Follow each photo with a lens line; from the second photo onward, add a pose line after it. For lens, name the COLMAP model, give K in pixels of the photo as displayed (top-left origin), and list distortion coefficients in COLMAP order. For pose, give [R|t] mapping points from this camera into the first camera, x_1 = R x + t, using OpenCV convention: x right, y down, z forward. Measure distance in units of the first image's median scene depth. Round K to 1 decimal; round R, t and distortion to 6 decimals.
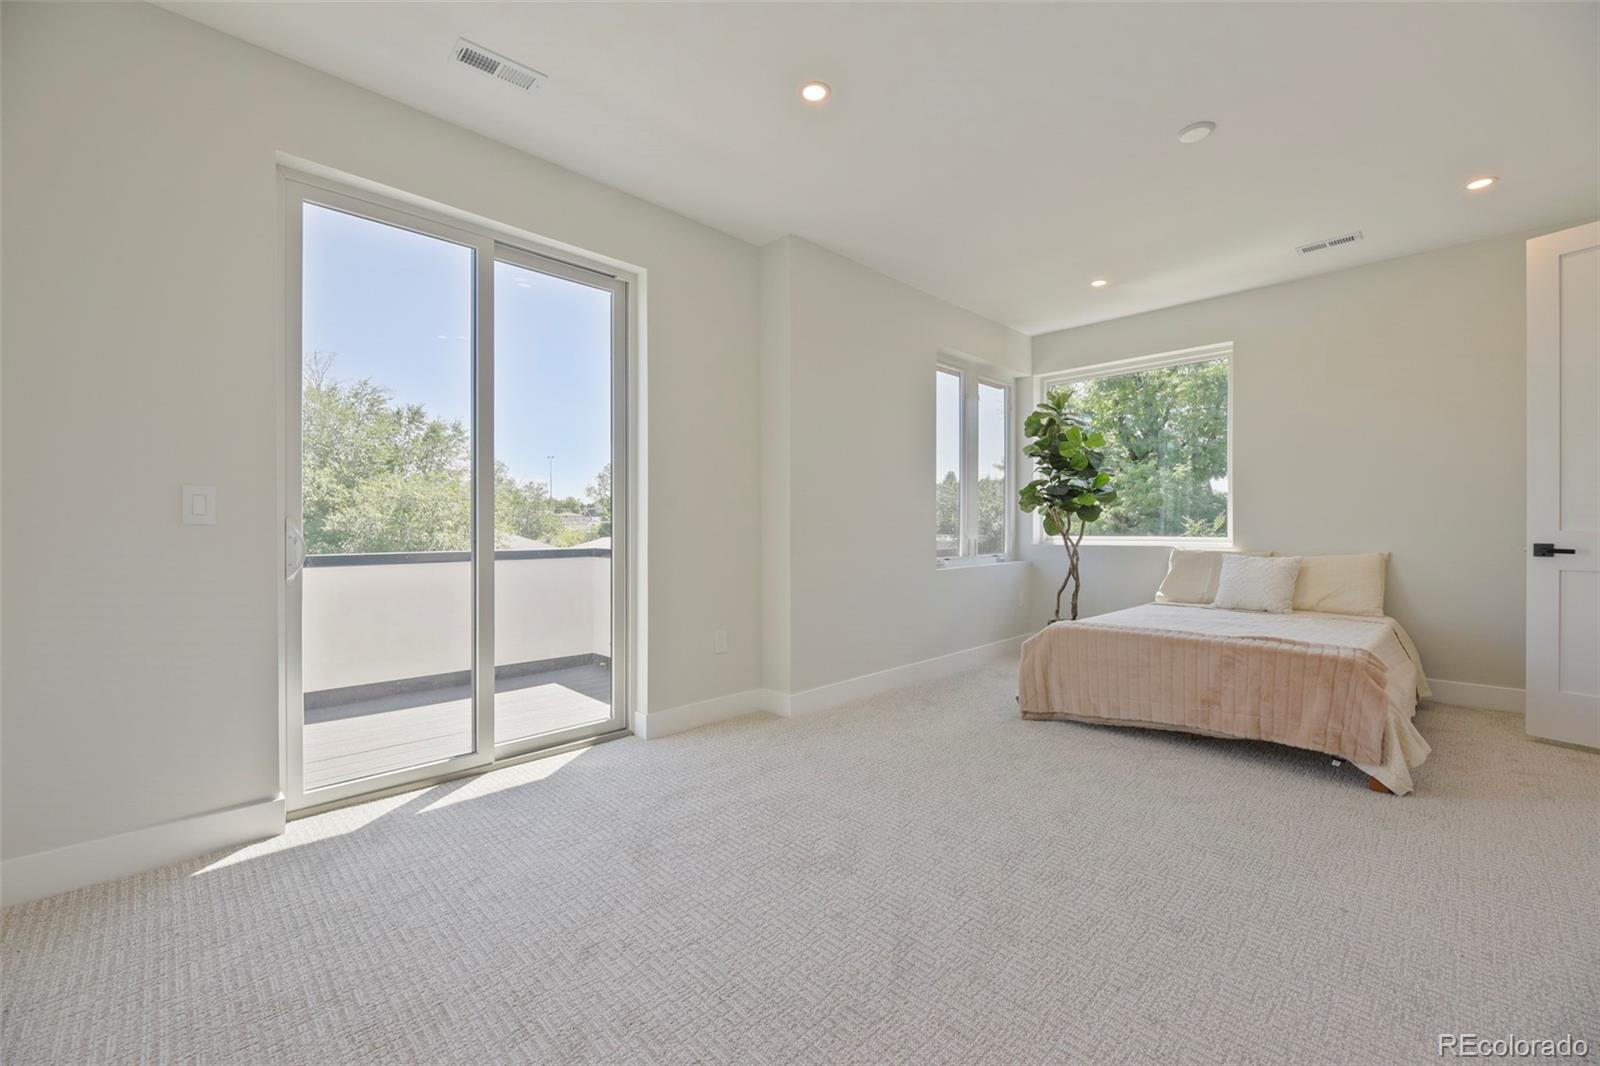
lens RADIAL K [[654.1, 0, 789.4], [0, 654.1, 535.3], [0, 0, 1]] dist [-0.000739, -0.000113]
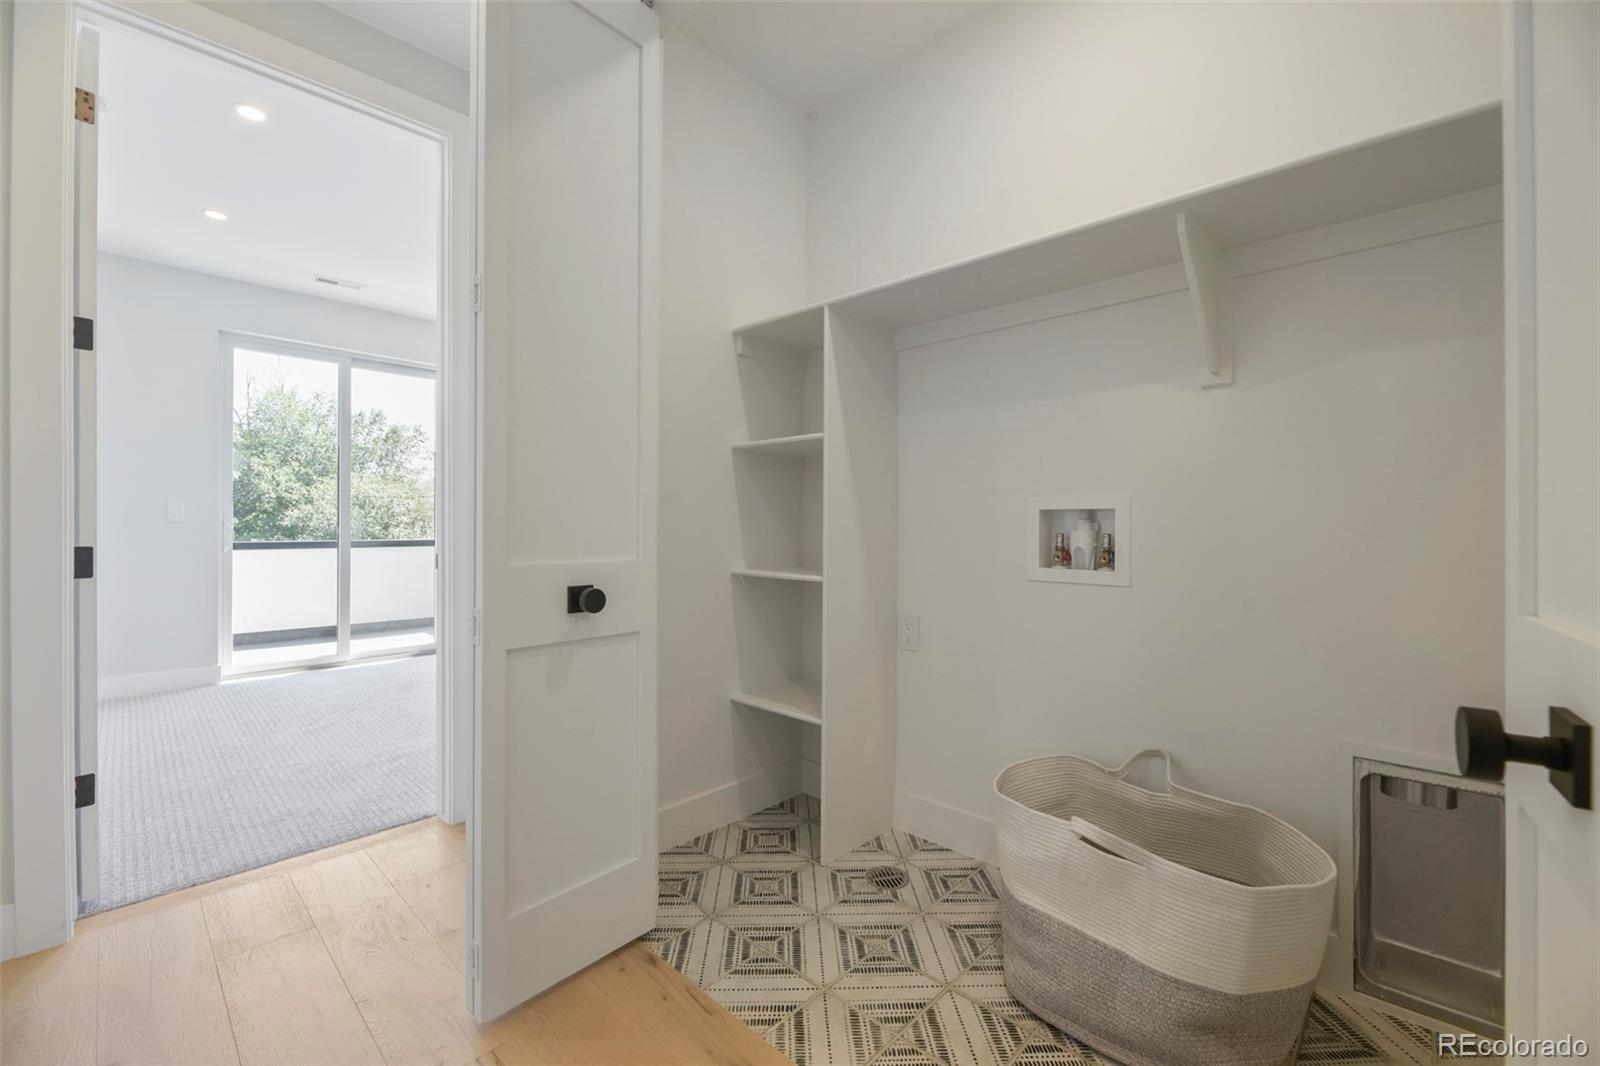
lens RADIAL K [[654.1, 0, 810.7], [0, 654.1, 527.6], [0, 0, 1]] dist [-0.000739, -0.000113]
pose [[0.998717, 0.012070, 0.049182, 0.103853], [-0.011565, 0.999877, -0.010549, -0.001401], [-0.049304, 0.009967, 0.998734, -0.117882]]
